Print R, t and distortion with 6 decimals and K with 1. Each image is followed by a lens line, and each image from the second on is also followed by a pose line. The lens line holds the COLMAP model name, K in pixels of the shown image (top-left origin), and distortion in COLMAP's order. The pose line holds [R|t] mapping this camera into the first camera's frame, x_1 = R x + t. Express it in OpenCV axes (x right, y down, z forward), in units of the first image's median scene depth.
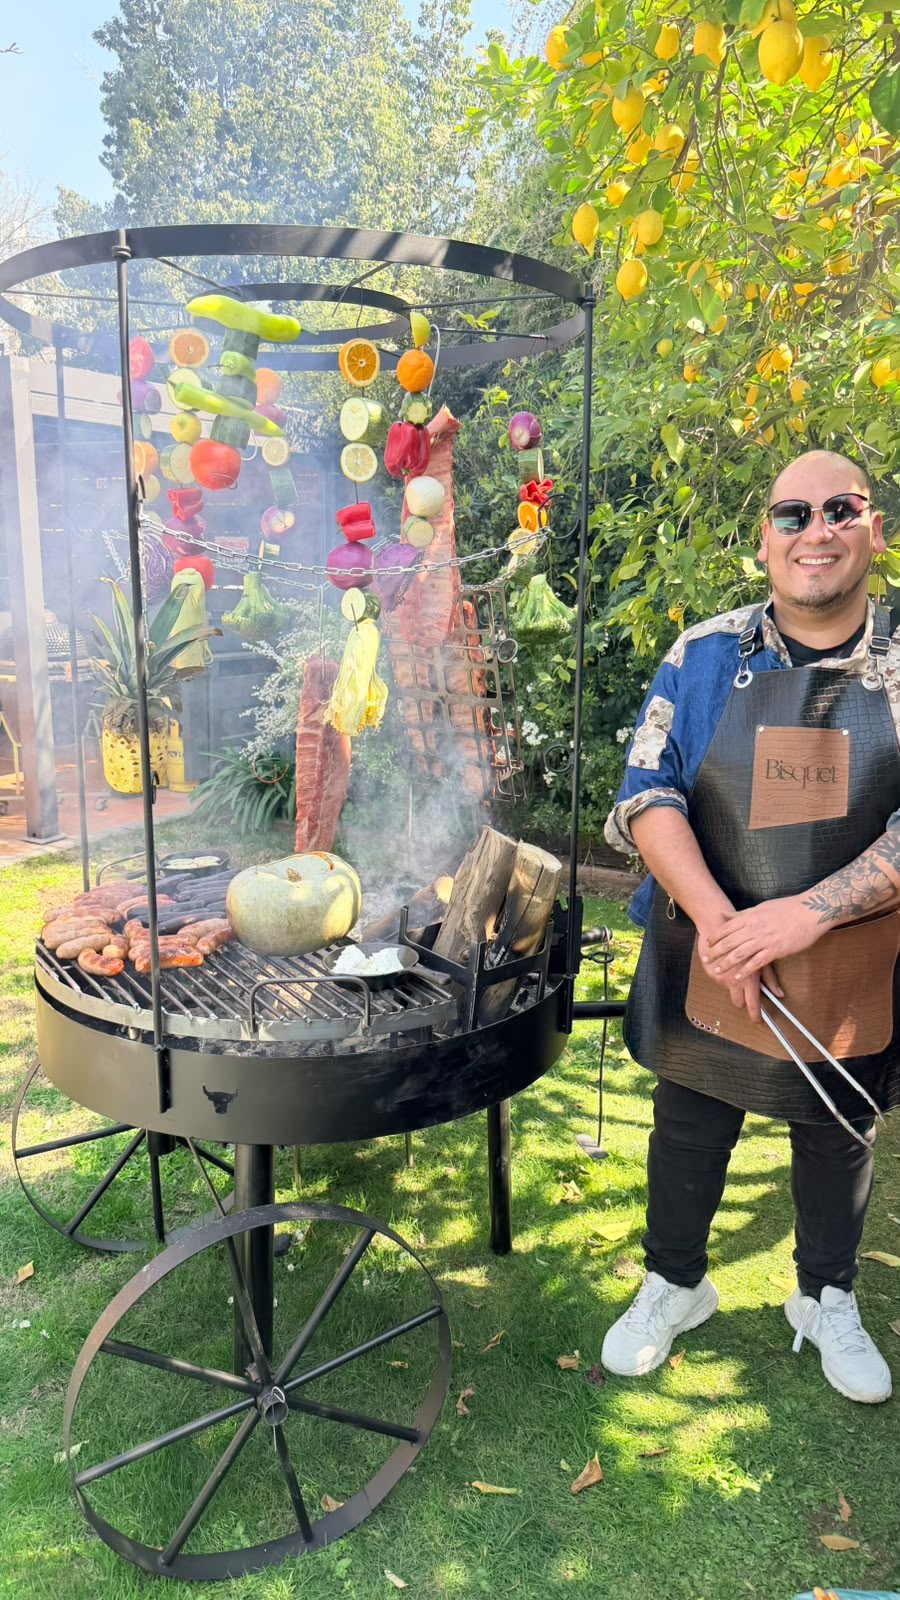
lens RADIAL K [[1135.9, 0, 456.0], [0, 1135.9, 800.2], [0, 0, 1]] dist [-0.005180, -0.010338]
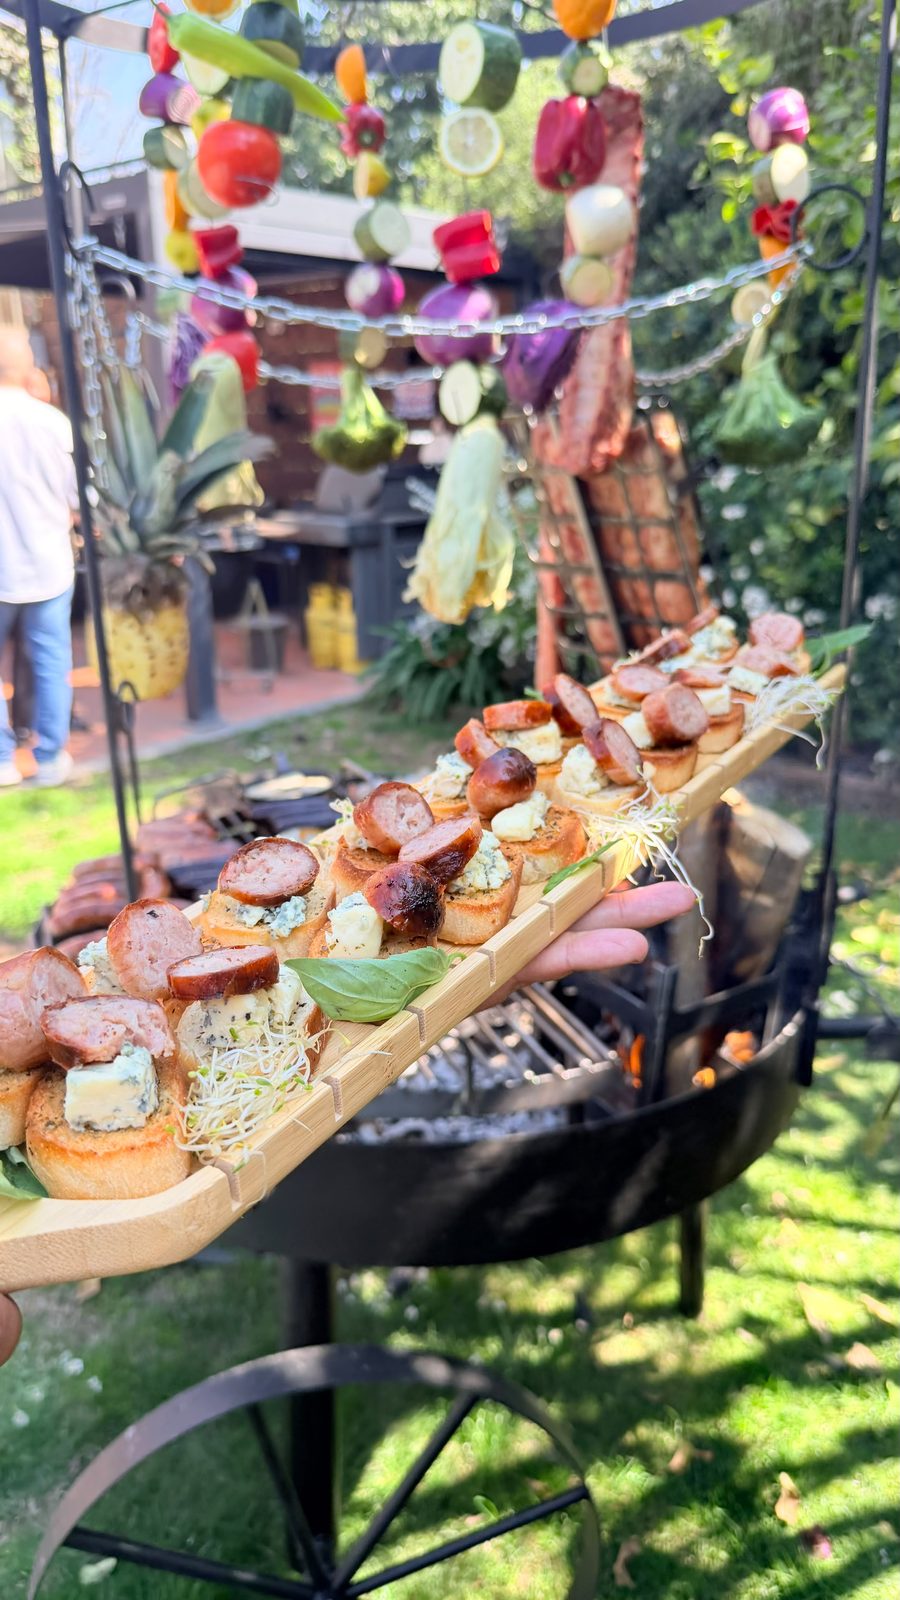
lens RADIAL K [[1135.9, 0, 442.2], [0, 1135.9, 801.1], [0, 0, 1]] dist [-0.005180, -0.010338]
pose [[0.980929, 0.029565, -0.192103, 0.009385], [-0.008198, 0.993777, 0.111083, -0.012745], [0.194192, -0.107390, 0.975068, 0.198914]]
